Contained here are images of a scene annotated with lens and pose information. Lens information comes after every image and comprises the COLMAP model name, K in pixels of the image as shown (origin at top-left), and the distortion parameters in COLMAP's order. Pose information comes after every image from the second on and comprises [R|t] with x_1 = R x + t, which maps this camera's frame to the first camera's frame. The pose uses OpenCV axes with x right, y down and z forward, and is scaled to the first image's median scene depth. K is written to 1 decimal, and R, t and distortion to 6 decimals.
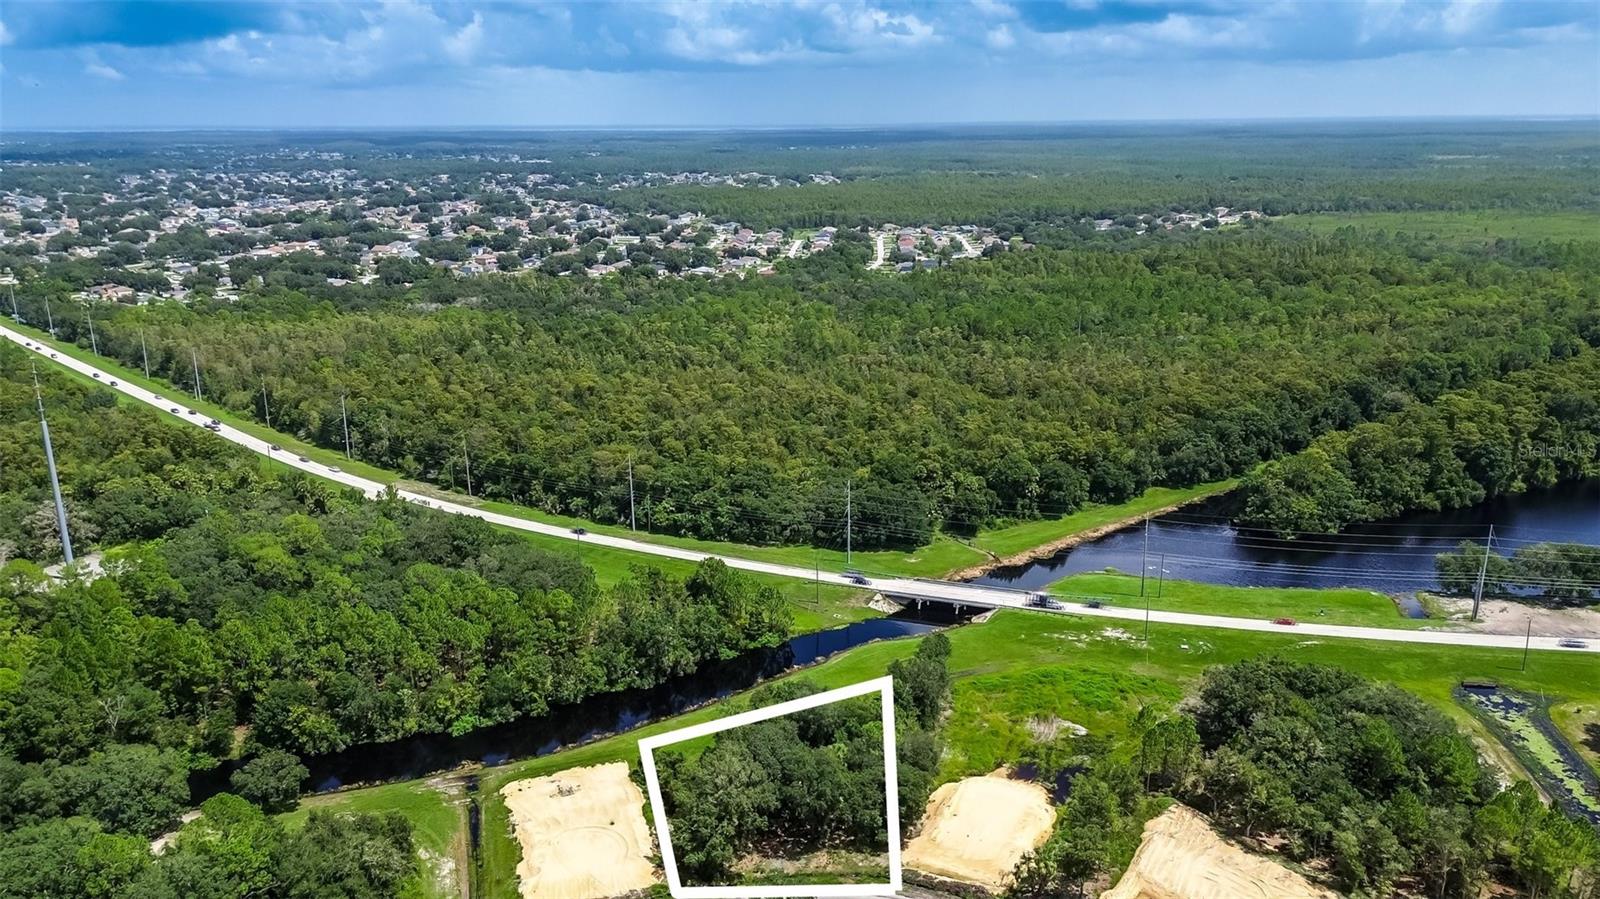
lens RADIAL K [[1184.1, 0, 801.5], [0, 1184.1, 460.4], [0, 0, 1]] dist [0.089606, -0.096871]
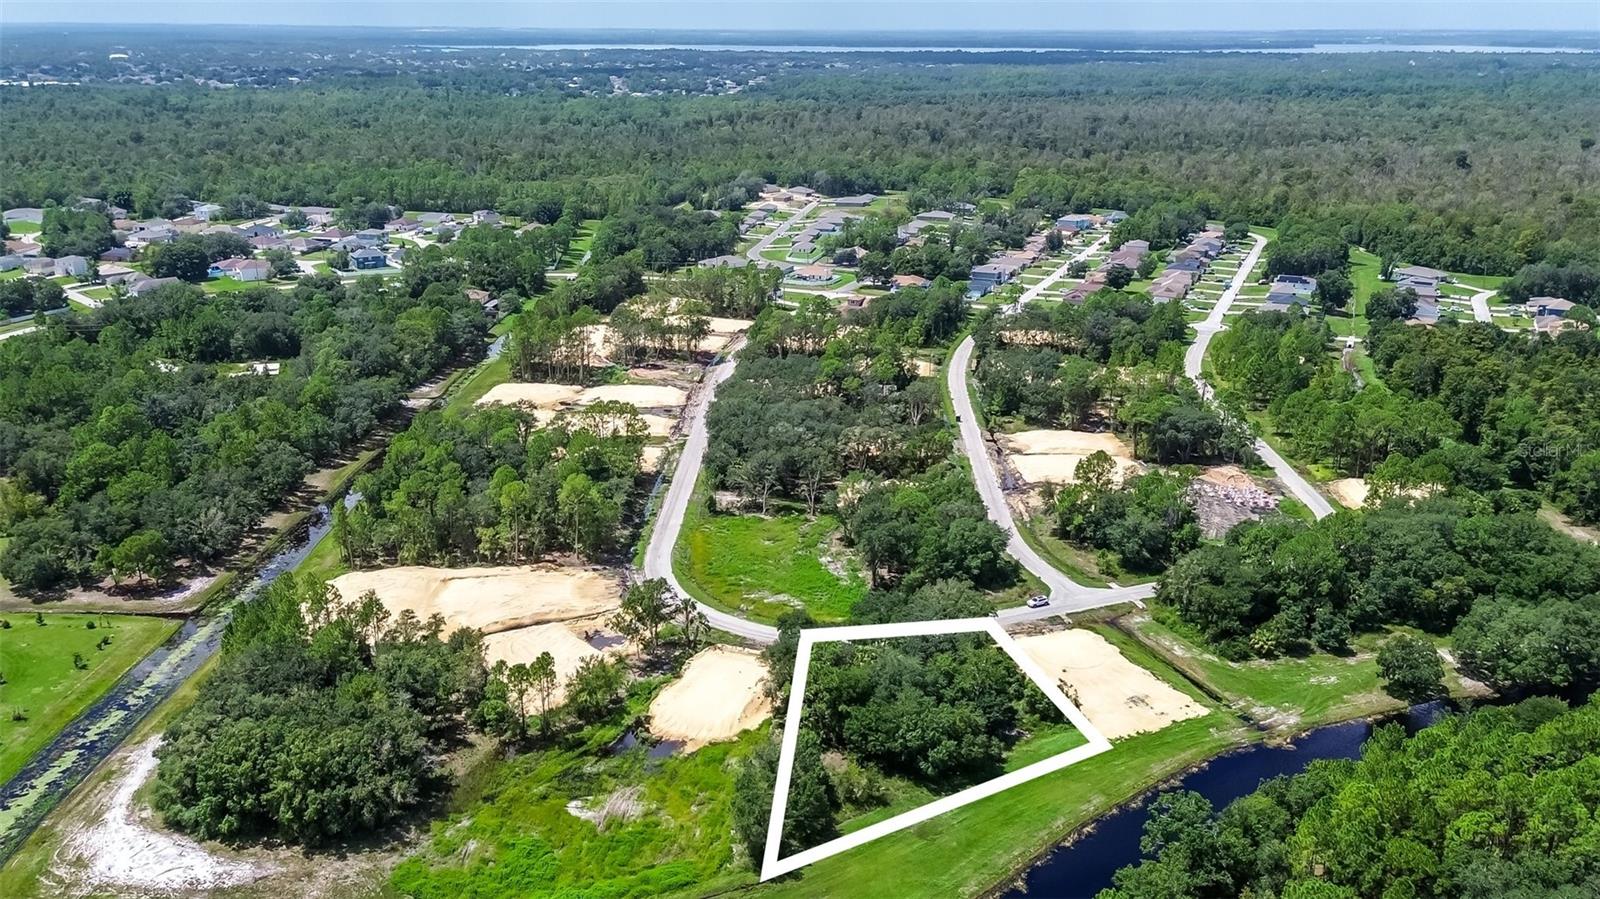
lens RADIAL K [[1284.5, 0, 800.0], [0, 1284.5, 449.5], [0, 0, 1]] dist [0.094309, -0.093763]
pose [[-0.995447, 0.029895, -0.090504, 0.138380], [-0.027364, 0.819930, 0.571810, -0.401249], [0.091301, 0.571683, -0.815379, 1.385974]]
